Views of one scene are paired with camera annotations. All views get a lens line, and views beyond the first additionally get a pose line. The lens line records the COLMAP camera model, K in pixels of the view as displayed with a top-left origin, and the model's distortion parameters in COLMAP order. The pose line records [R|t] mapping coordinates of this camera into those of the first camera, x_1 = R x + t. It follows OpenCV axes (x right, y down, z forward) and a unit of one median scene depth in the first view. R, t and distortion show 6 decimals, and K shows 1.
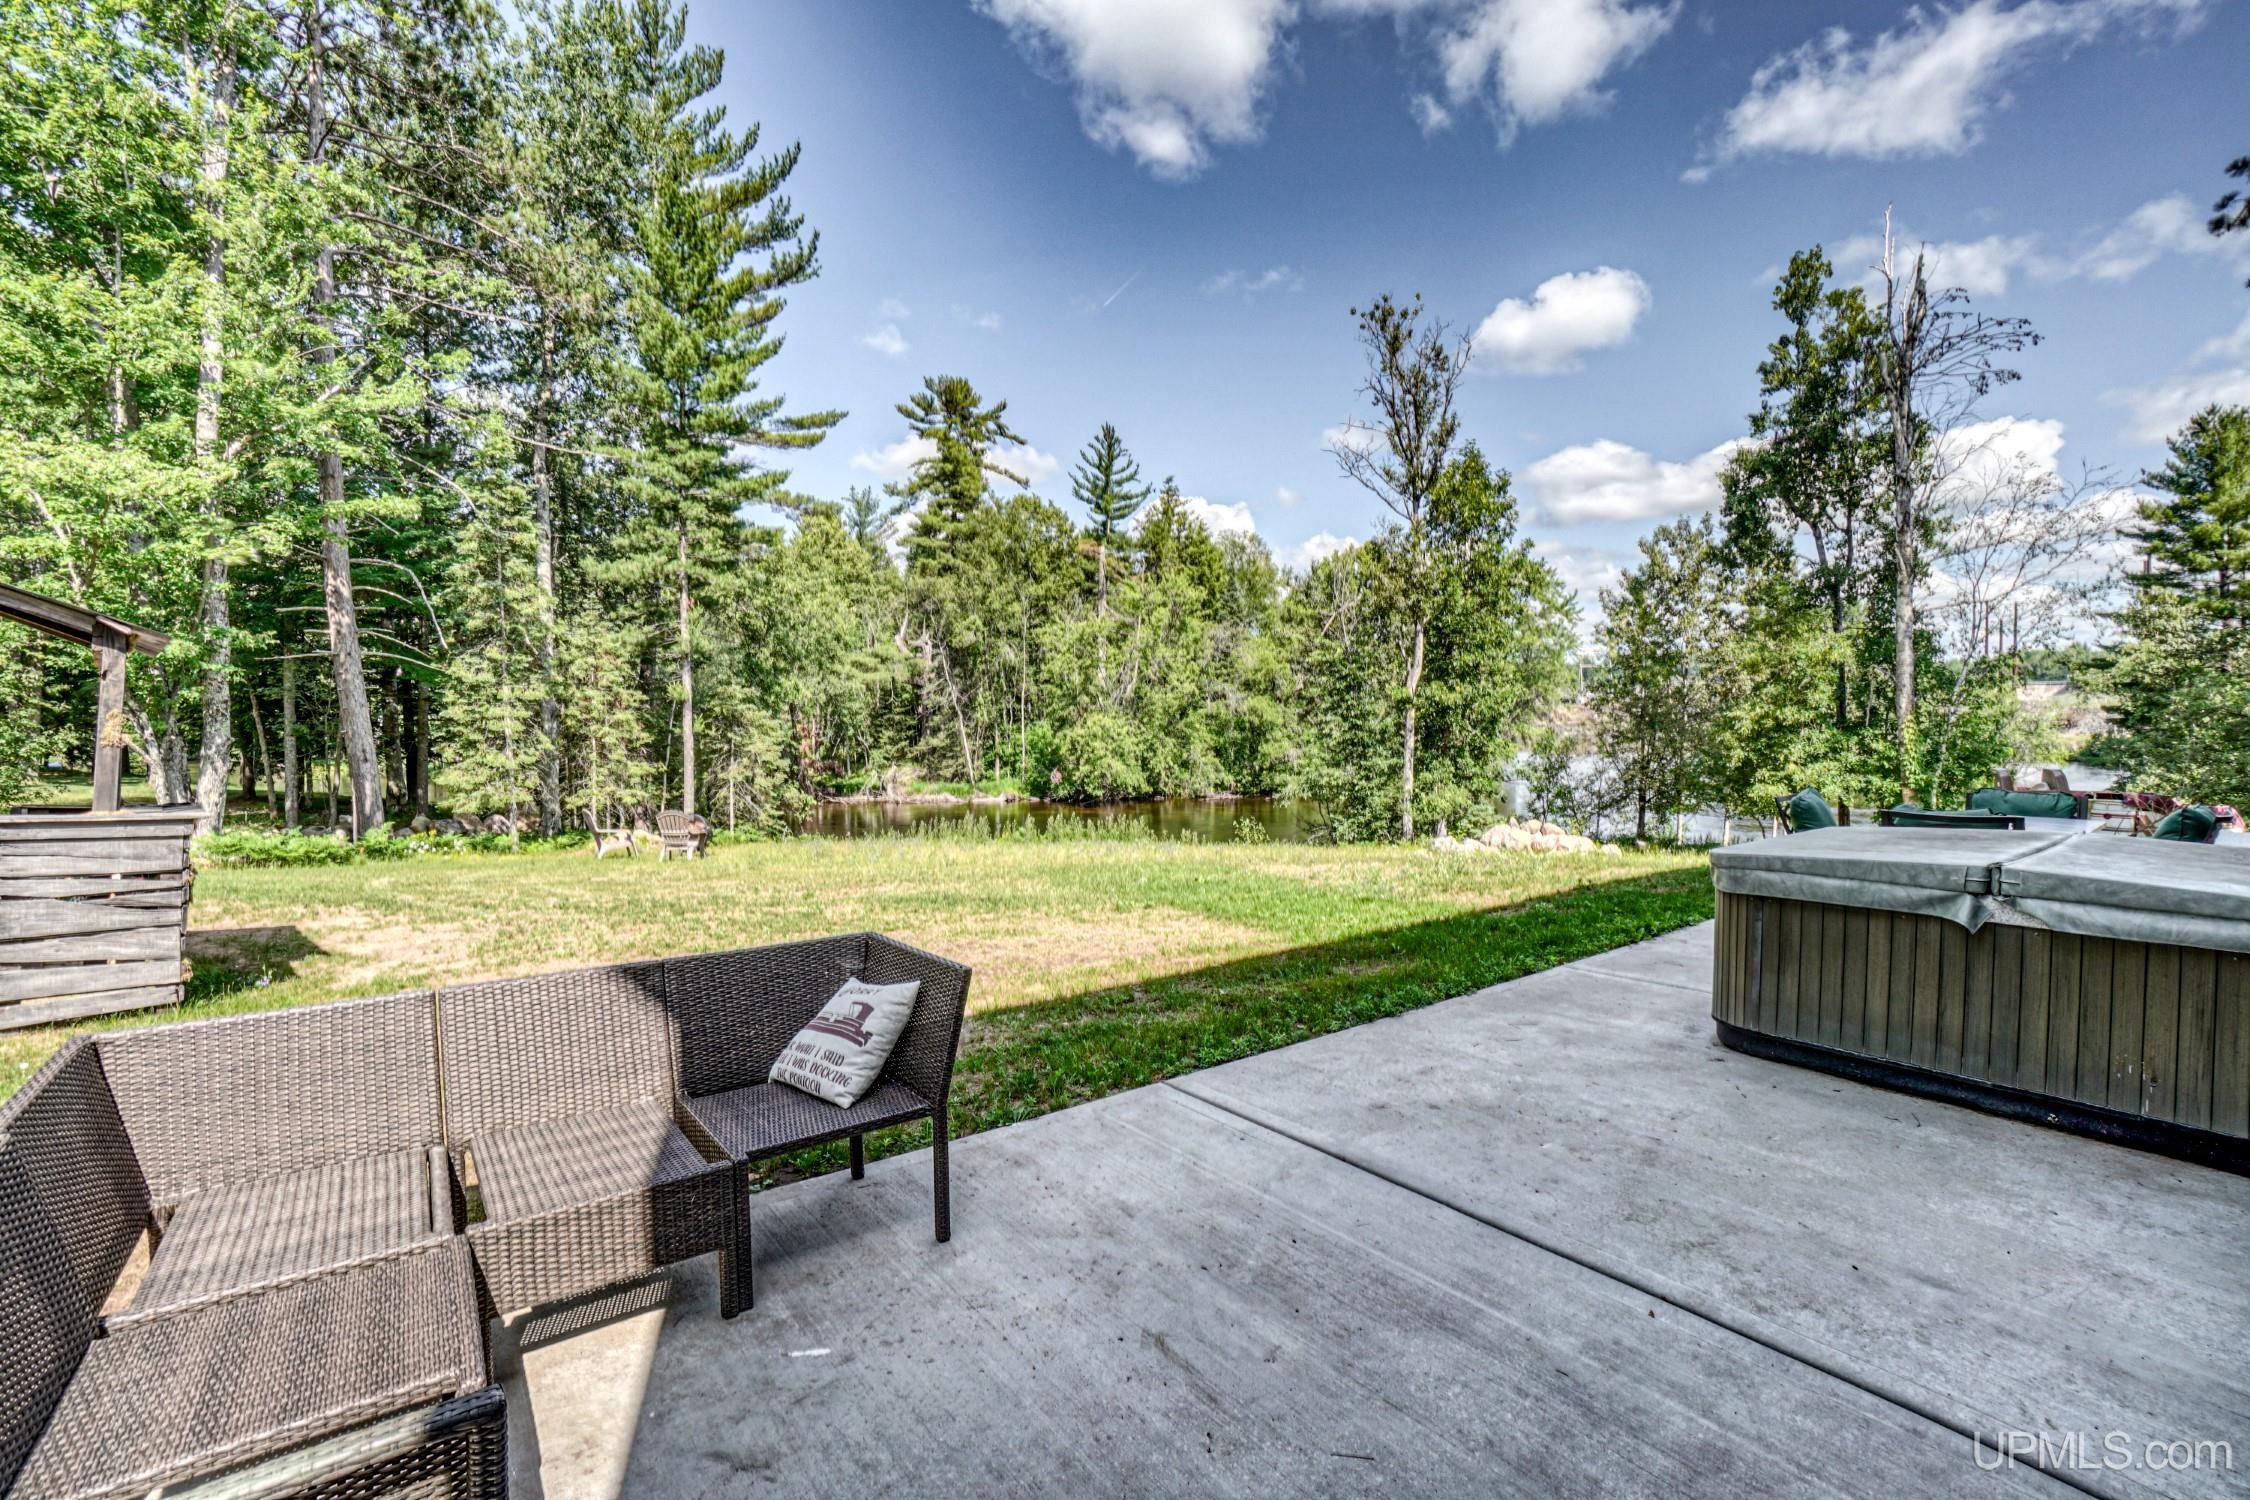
lens RADIAL K [[994.6, 0, 1107.8], [0, 994.6, 761.0], [0, 0, 1]] dist [-0.059639, 0.021351]
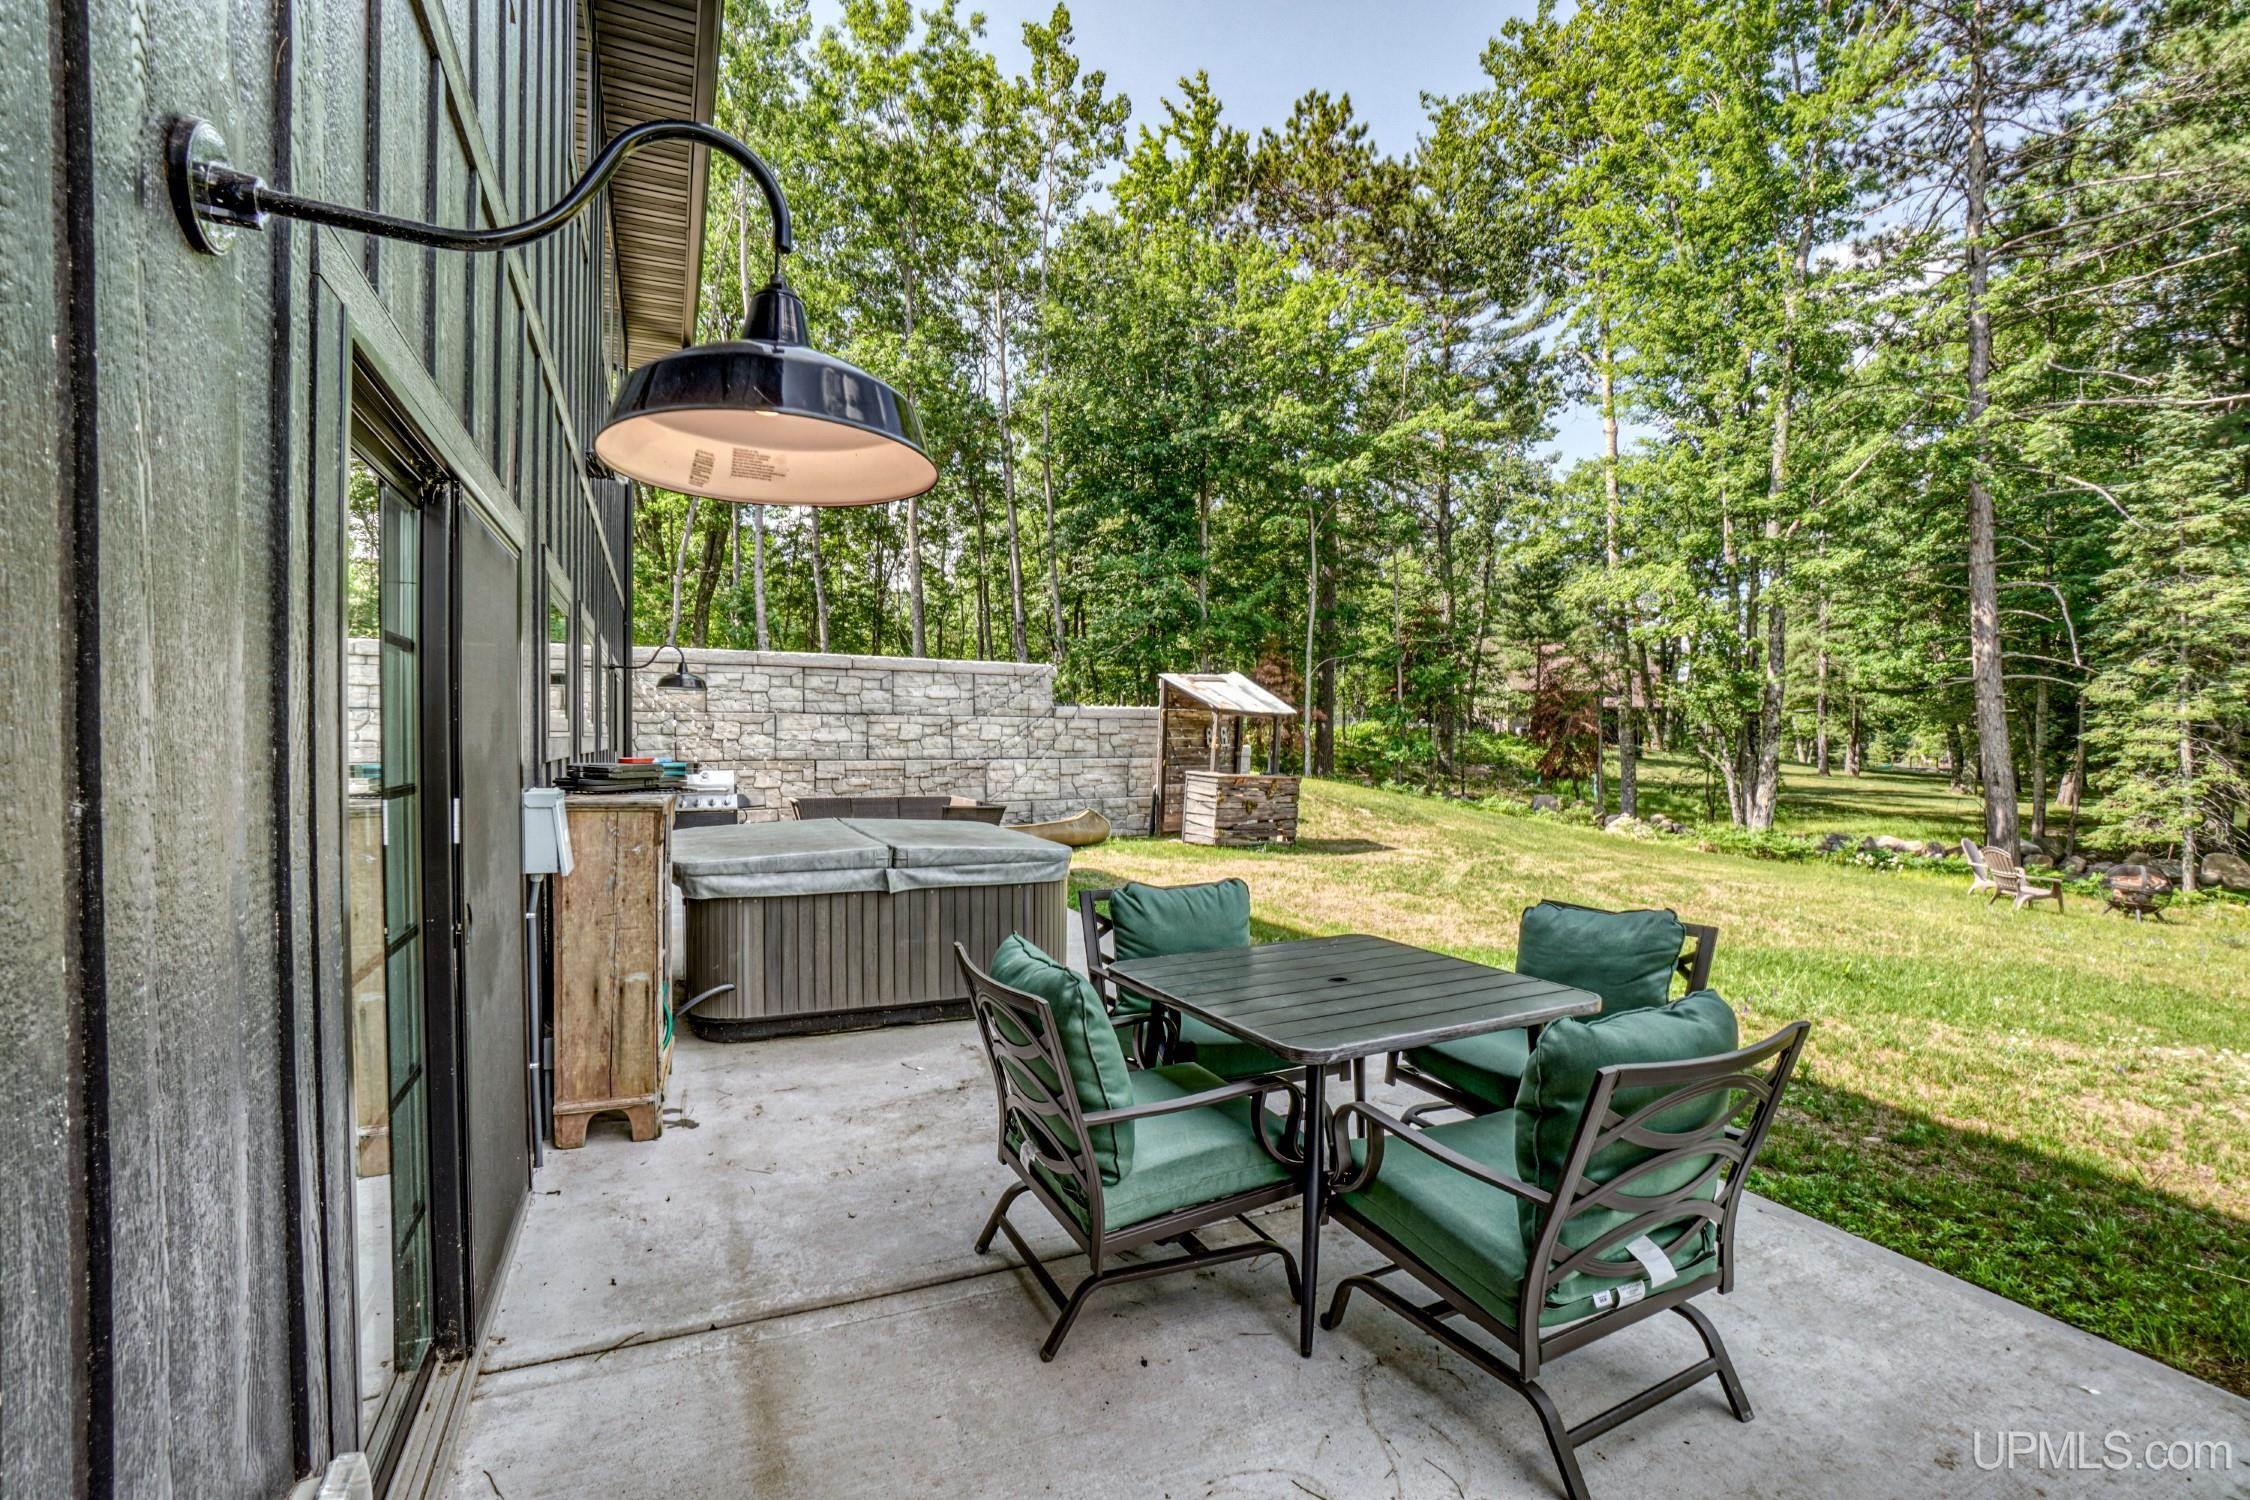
lens RADIAL K [[994.6, 0, 1122.2], [0, 994.6, 759.3], [0, 0, 1]] dist [-0.059639, 0.021351]
pose [[-0.201383, 0.013982, -0.979413, 0.281497], [-0.040910, 0.998906, 0.022672, -0.008052], [0.978658, 0.044634, -0.200591, 0.211870]]
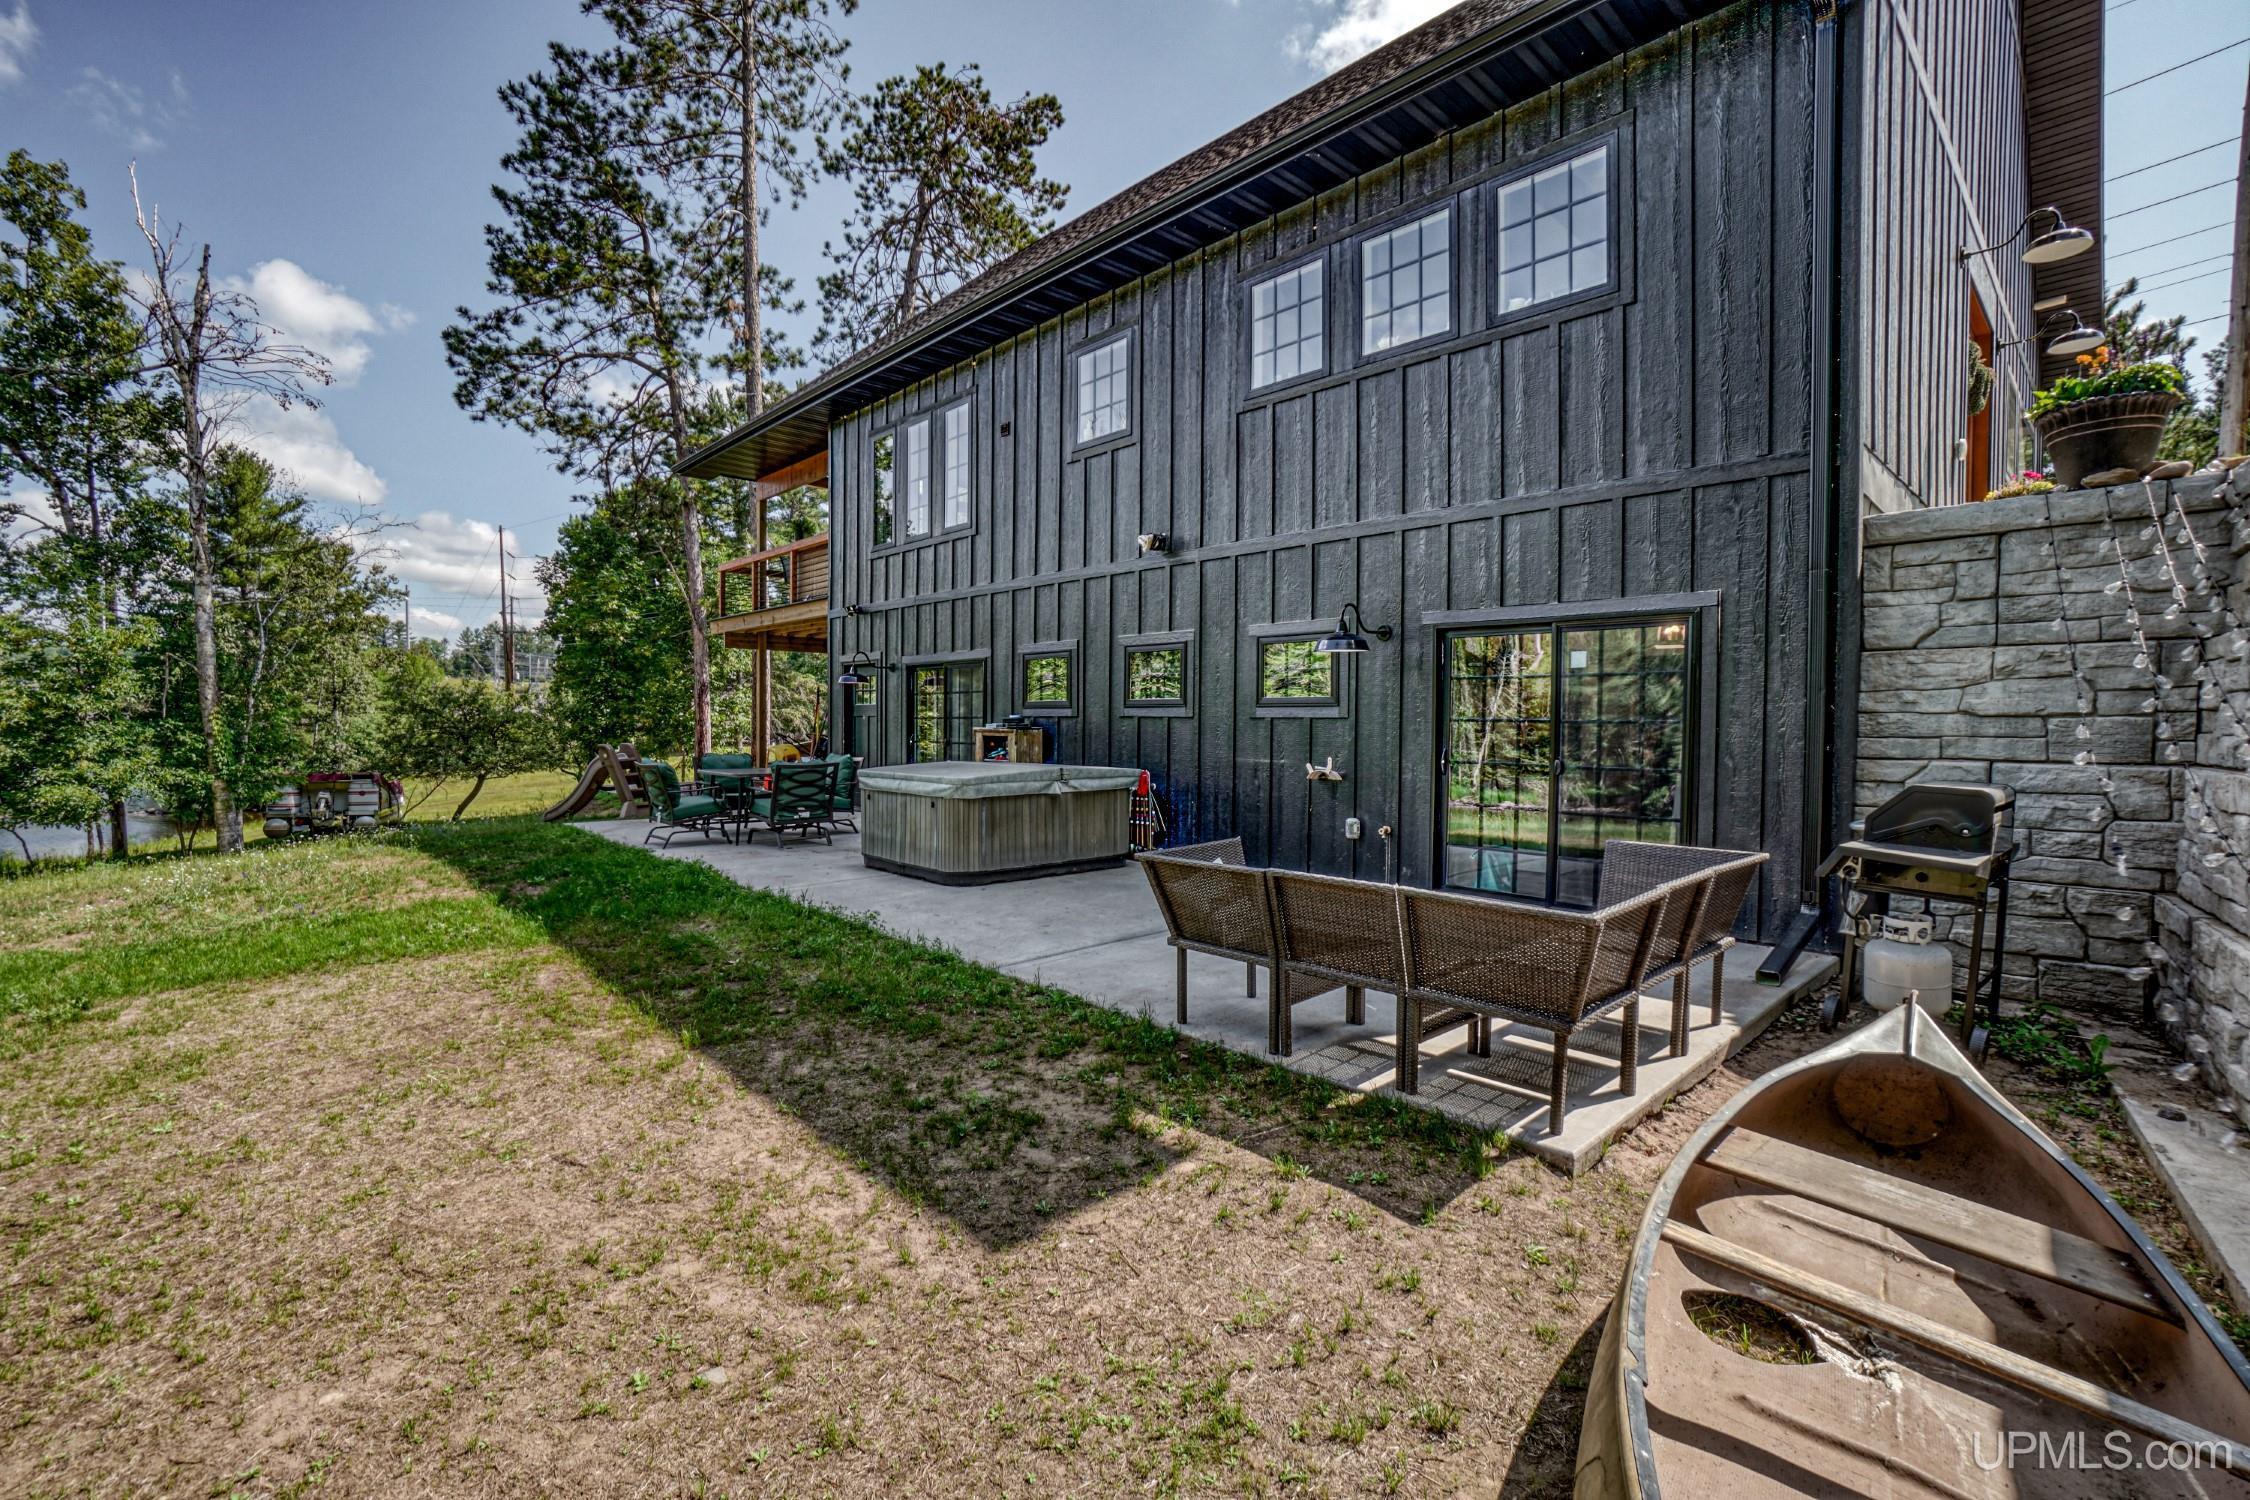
lens RADIAL K [[994.6, 0, 1111.3], [0, 994.6, 754.4], [0, 0, 1]] dist [-0.059639, 0.021351]
pose [[-0.095032, -0.029543, 0.995036, -0.163293], [0.033505, 0.998898, 0.032858, 0.000122], [-0.994910, 0.036461, -0.093937, 0.120487]]
